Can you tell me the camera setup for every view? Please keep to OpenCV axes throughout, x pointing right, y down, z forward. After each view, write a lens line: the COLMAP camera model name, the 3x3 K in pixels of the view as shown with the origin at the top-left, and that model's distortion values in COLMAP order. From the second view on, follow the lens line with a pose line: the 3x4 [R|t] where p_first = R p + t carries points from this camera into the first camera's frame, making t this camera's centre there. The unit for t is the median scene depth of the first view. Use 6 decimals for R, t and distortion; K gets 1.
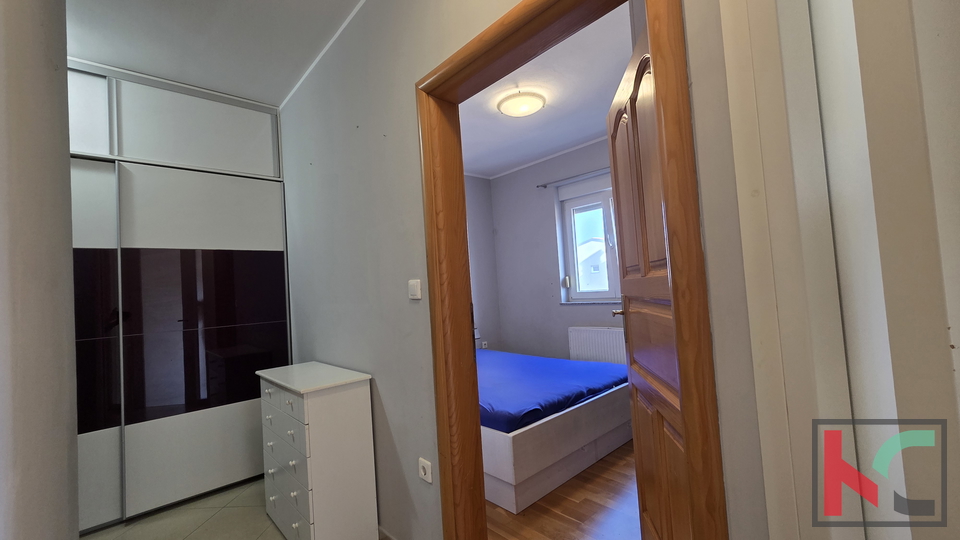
lens RADIAL K [[392.5, 0, 480.4], [0, 392.5, 266.6], [0, 0, 1]] dist [0.001808, 0.000378]
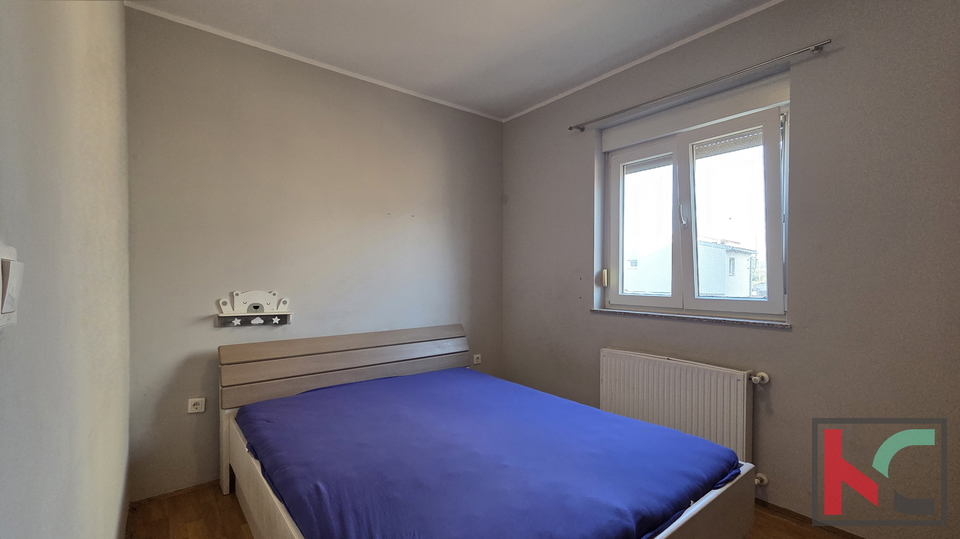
lens RADIAL K [[392.5, 0, 477.1], [0, 392.5, 278.5], [0, 0, 1]] dist [0.001808, 0.000378]
pose [[0.994001, 0.067924, -0.085725, 0.065852], [-0.062581, 0.996015, 0.063550, 0.011732], [0.089700, -0.057804, 0.994290, 0.329469]]
